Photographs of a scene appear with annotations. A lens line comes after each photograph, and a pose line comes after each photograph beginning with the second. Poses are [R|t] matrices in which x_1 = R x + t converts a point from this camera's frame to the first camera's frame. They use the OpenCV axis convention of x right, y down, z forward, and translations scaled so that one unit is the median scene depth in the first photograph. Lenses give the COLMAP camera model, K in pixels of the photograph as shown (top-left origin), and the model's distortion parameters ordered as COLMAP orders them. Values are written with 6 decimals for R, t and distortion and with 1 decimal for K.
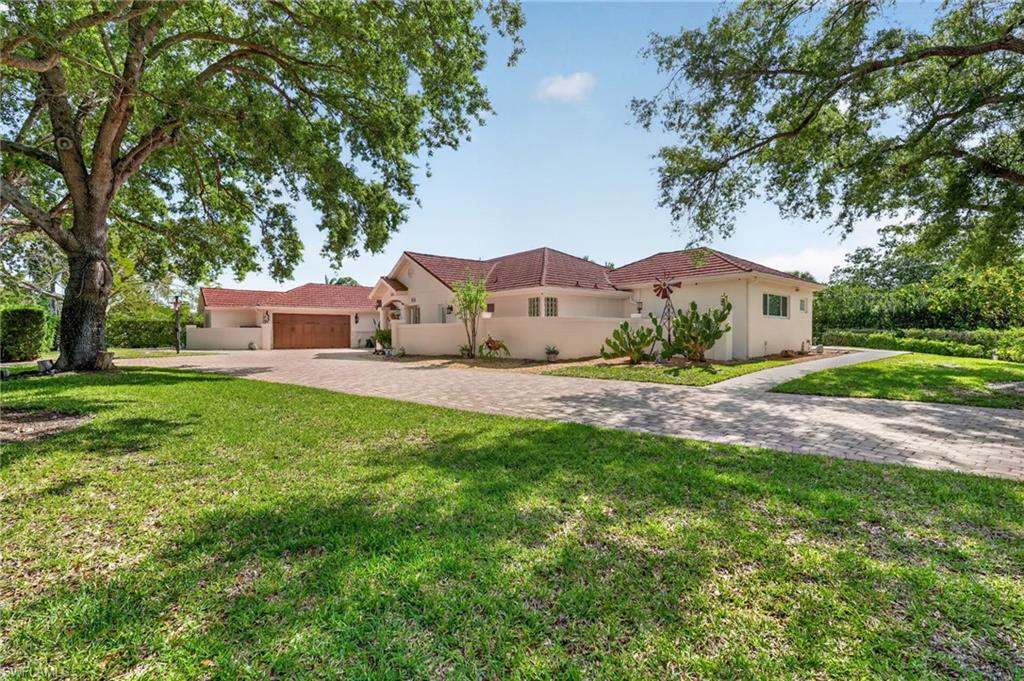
lens RADIAL K [[419.4, 0, 512.0], [0, 419.4, 340.5], [0, 0, 1]] dist [0.001561, 0.000300]
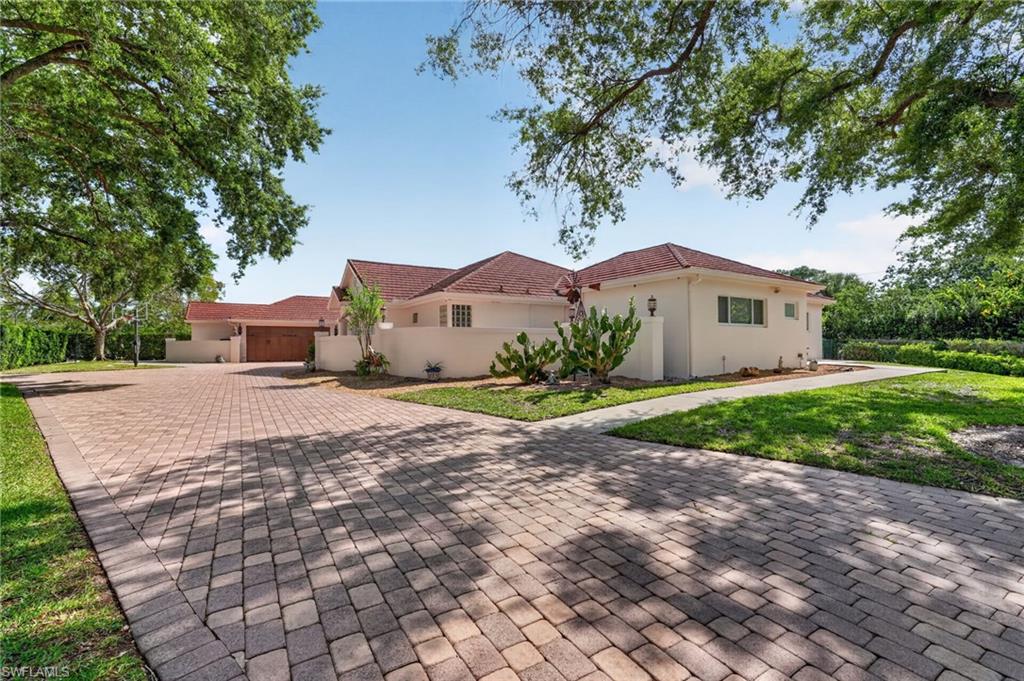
lens RADIAL K [[412.9, 0, 512.0], [0, 412.9, 340.5], [0, 0, 1]] dist [-0.000191, 0.000055]
pose [[0.991871, -0.003833, -0.127192, 0.235940], [0.000508, 0.999657, -0.026166, -0.005507], [0.127249, 0.025888, 0.991533, 0.134505]]
